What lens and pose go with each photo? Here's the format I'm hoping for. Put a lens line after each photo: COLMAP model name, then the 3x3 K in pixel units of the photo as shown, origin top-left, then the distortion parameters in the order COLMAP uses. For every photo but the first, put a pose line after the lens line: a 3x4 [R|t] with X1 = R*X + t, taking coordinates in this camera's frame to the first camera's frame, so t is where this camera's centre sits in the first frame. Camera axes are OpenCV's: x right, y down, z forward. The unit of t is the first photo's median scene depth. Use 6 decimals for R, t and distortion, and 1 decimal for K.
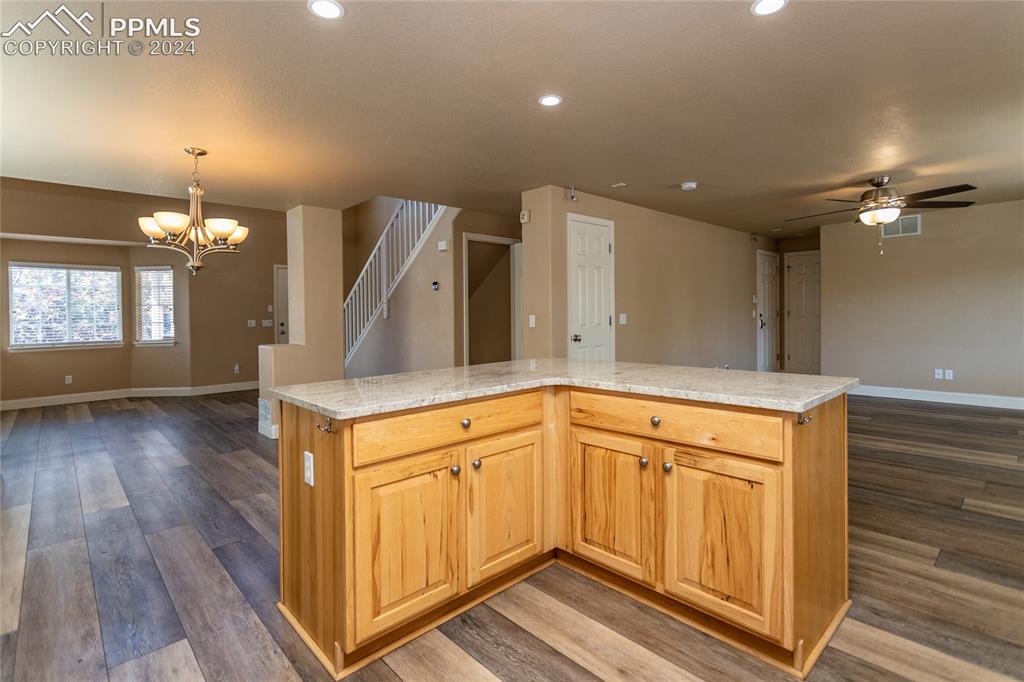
lens RADIAL K [[498.2, 0, 518.5], [0, 498.2, 322.8], [0, 0, 1]] dist [0.002272, 0.001108]
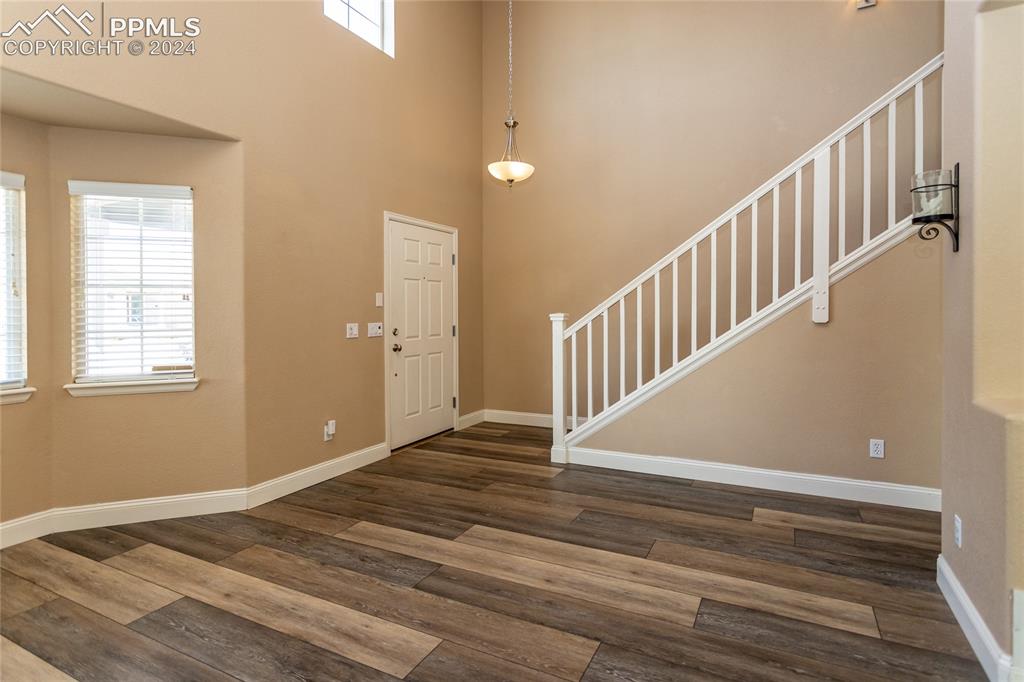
lens RADIAL K [[482.3, 0, 518.0], [0, 482.3, 318.2], [0, 0, 1]] dist [0.003767, 0.001169]
pose [[0.930279, 0.006726, 0.366792, -0.628800], [-0.002246, 0.999918, -0.012638, -0.006525], [-0.366847, 0.010933, 0.930217, 0.577978]]
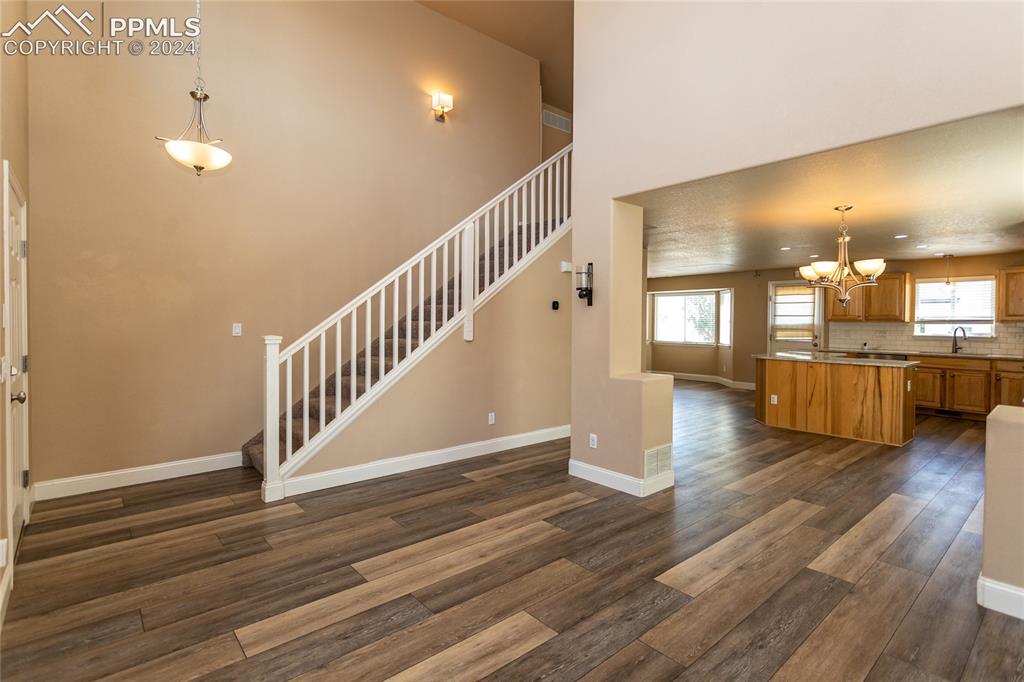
lens RADIAL K [[478.9, 0, 509.3], [0, 478.9, 331.2], [0, 0, 1]] dist [0.003914, 0.000677]
pose [[0.065808, 0.004679, 0.997821, -0.843815], [0.014607, 0.999877, -0.005652, -0.016201], [-0.997725, 0.014947, 0.065732, 0.783250]]
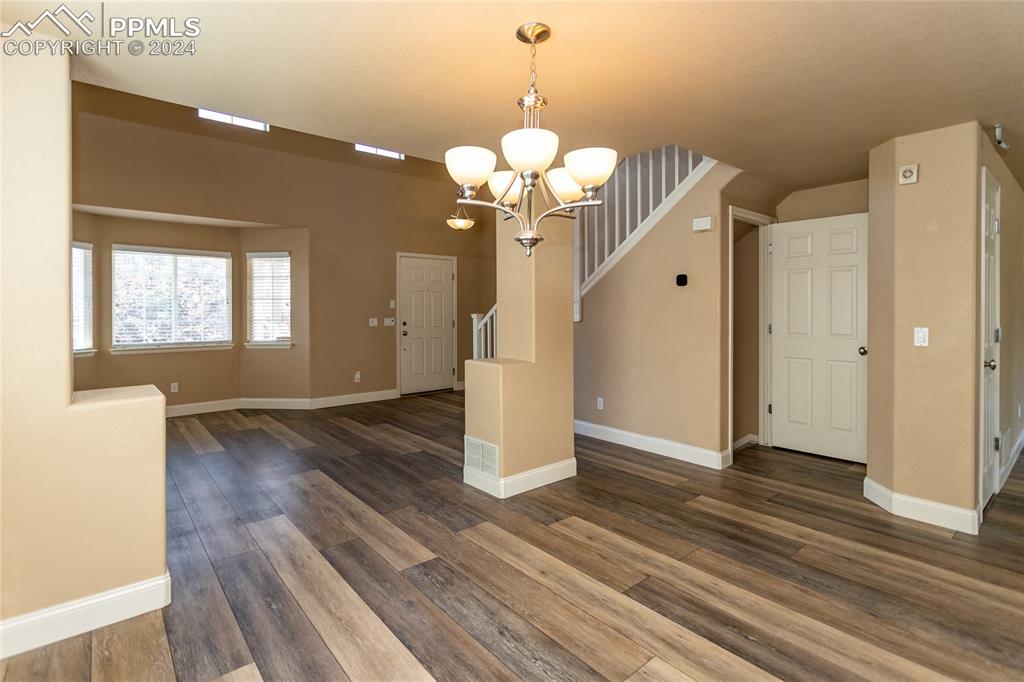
lens RADIAL K [[518.7, 0, 529.2], [0, 518.7, 318.7], [0, 0, 1]] dist [0.017708, -0.000078]
pose [[0.997320, 0.018967, -0.070655, -0.247423], [-0.019193, 0.999813, -0.002519, -0.009299], [0.070594, 0.003869, 0.997498, 0.171159]]
